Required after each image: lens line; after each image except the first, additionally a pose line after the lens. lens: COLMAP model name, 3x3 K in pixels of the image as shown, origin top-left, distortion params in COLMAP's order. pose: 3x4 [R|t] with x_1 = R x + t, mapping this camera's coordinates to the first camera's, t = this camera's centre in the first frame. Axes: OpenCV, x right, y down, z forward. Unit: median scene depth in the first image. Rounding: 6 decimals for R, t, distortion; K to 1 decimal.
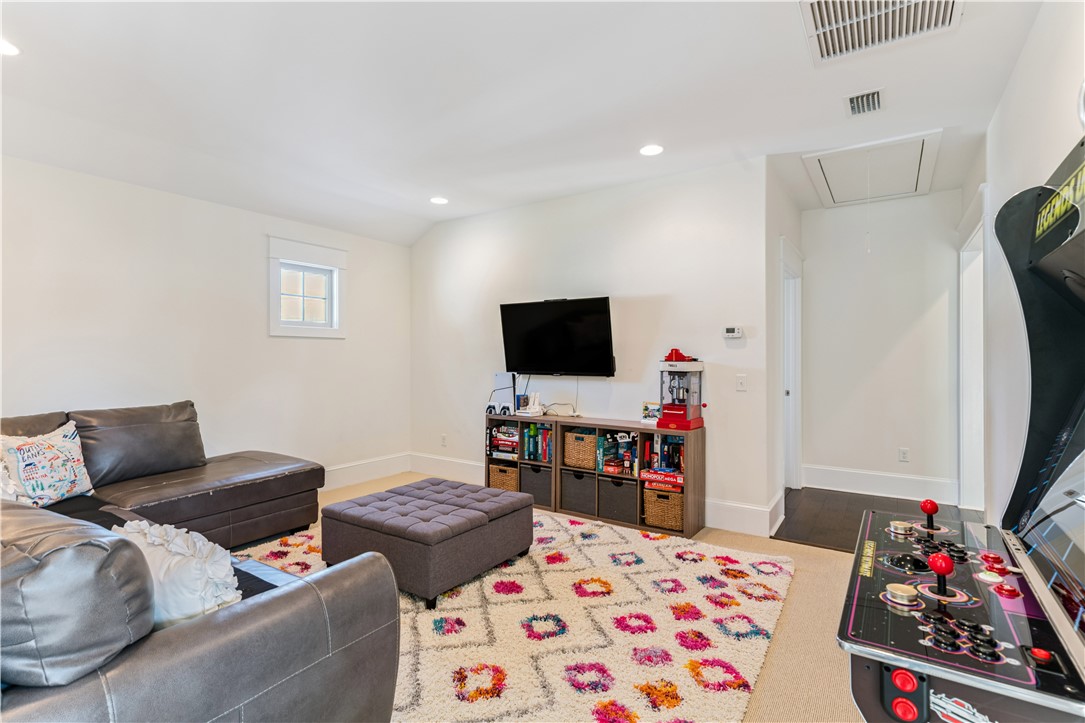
lens RADIAL K [[516.3, 0, 542.0], [0, 516.3, 350.8], [0, 0, 1]] dist [0.005026, 0.000485]
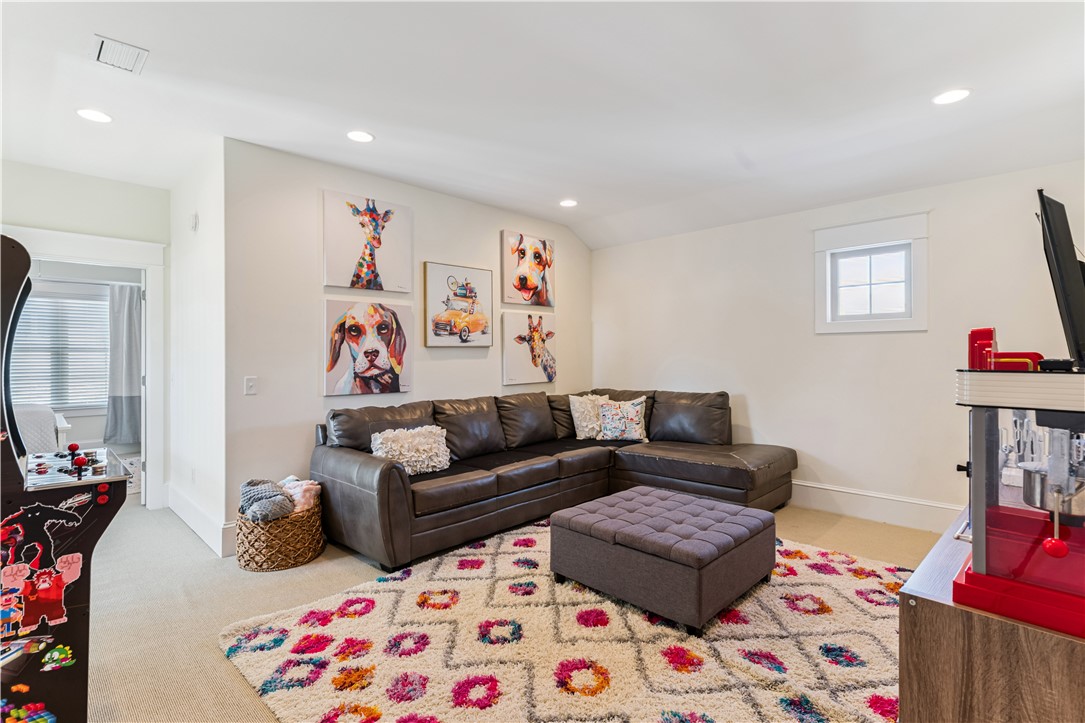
lens RADIAL K [[516.3, 0, 542.0], [0, 516.3, 350.8], [0, 0, 1]] dist [0.005026, 0.000485]
pose [[-0.185230, -0.008401, -0.982659, 0.844115], [0.018365, 0.999759, -0.012009, 0.007816], [0.982523, -0.020271, -0.185032, 1.110182]]
